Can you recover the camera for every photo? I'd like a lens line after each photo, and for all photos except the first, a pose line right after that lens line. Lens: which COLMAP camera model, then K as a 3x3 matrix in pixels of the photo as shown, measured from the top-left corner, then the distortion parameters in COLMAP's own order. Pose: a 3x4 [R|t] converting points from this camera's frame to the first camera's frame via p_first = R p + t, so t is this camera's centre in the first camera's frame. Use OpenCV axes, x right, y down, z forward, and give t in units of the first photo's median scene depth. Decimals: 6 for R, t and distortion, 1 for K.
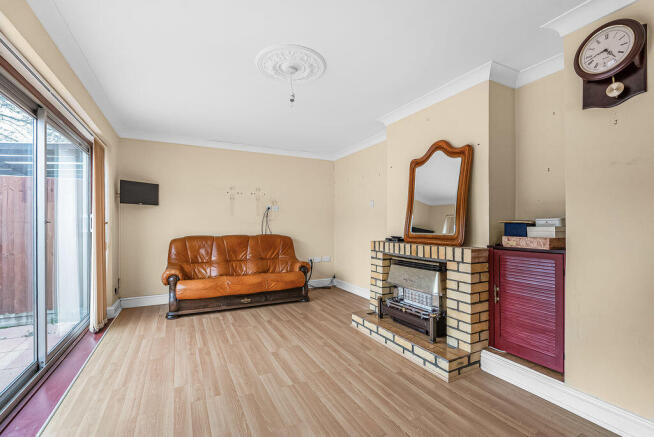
lens RADIAL K [[292.3, 0, 326.1], [0, 292.3, 224.0], [0, 0, 1]] dist [0.003421, -0.002543]
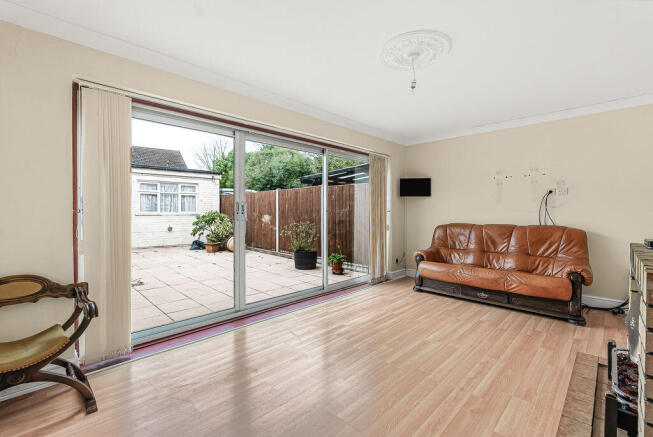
lens RADIAL K [[291.9, 0, 326.0], [0, 291.9, 213.0], [0, 0, 1]] dist [0.003421, -0.002543]
pose [[0.316103, 0.003603, -0.948718, 0.410776], [0.001213, 0.999990, 0.004202, -0.001013], [0.948724, -0.002479, 0.316095, 0.227481]]
